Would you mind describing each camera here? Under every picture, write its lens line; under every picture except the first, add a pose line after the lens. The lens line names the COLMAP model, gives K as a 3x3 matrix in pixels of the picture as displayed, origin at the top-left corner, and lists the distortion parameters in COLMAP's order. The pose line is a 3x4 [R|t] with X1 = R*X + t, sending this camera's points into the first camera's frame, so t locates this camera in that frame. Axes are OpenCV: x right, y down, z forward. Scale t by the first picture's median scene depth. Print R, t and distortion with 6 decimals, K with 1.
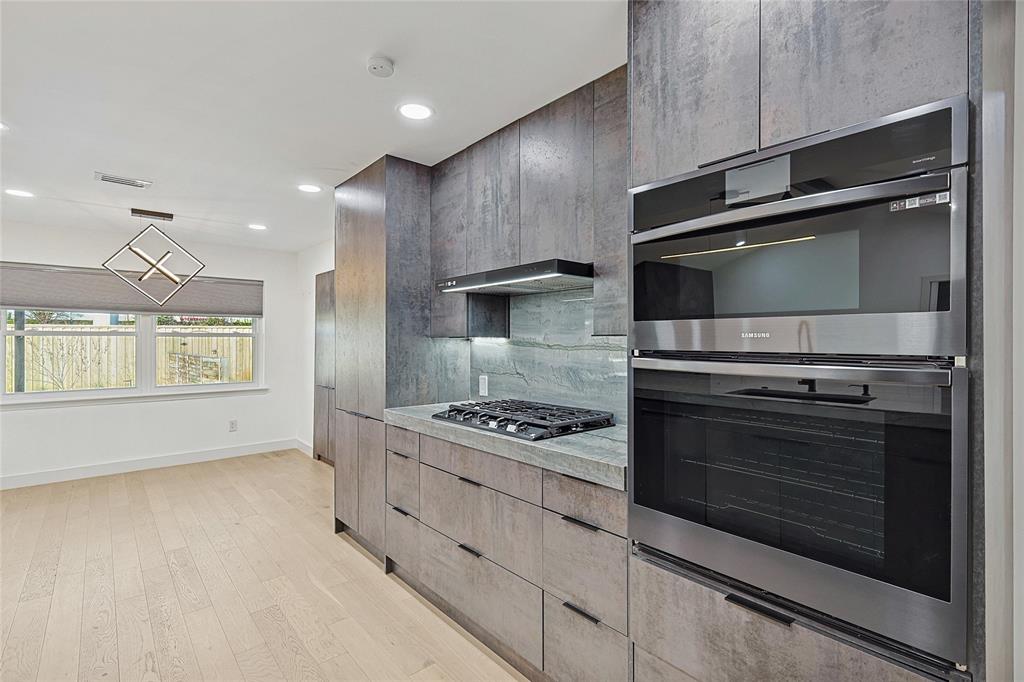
lens RADIAL K [[471.4, 0, 517.1], [0, 471.4, 327.9], [0, 0, 1]] dist [0.000320, 0.000051]
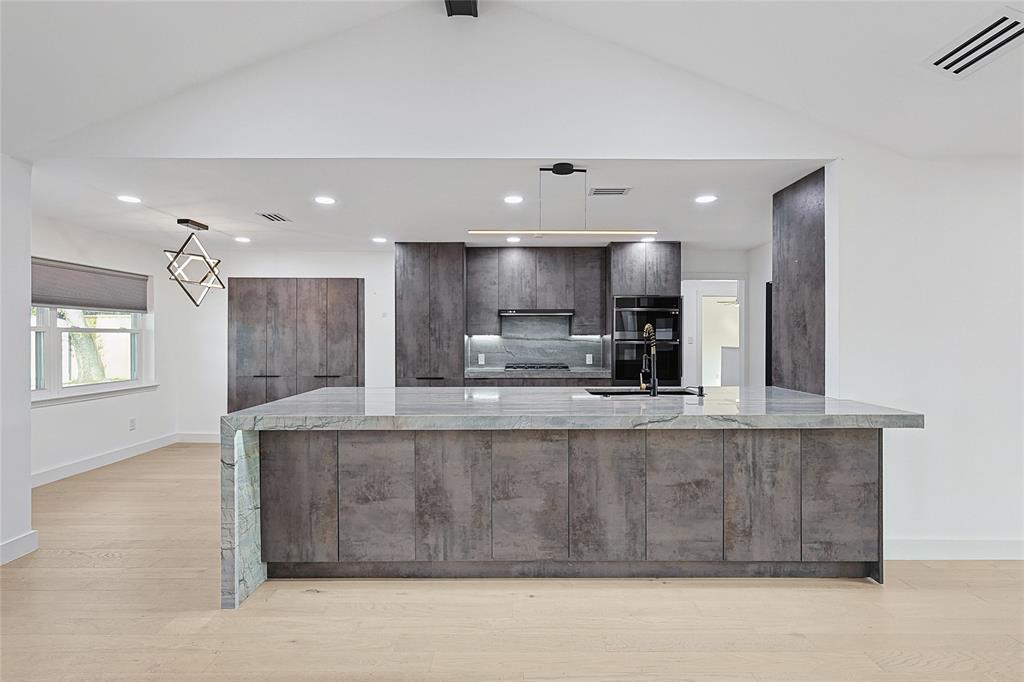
lens RADIAL K [[480.8, 0, 515.3], [0, 480.8, 339.3], [0, 0, 1]] dist [-0.000900, 0.000187]
pose [[0.667981, -0.003013, 0.744173, -1.495853], [-0.019167, 0.999590, 0.021252, -0.007961], [-0.743932, -0.028460, 0.667649, -0.469166]]
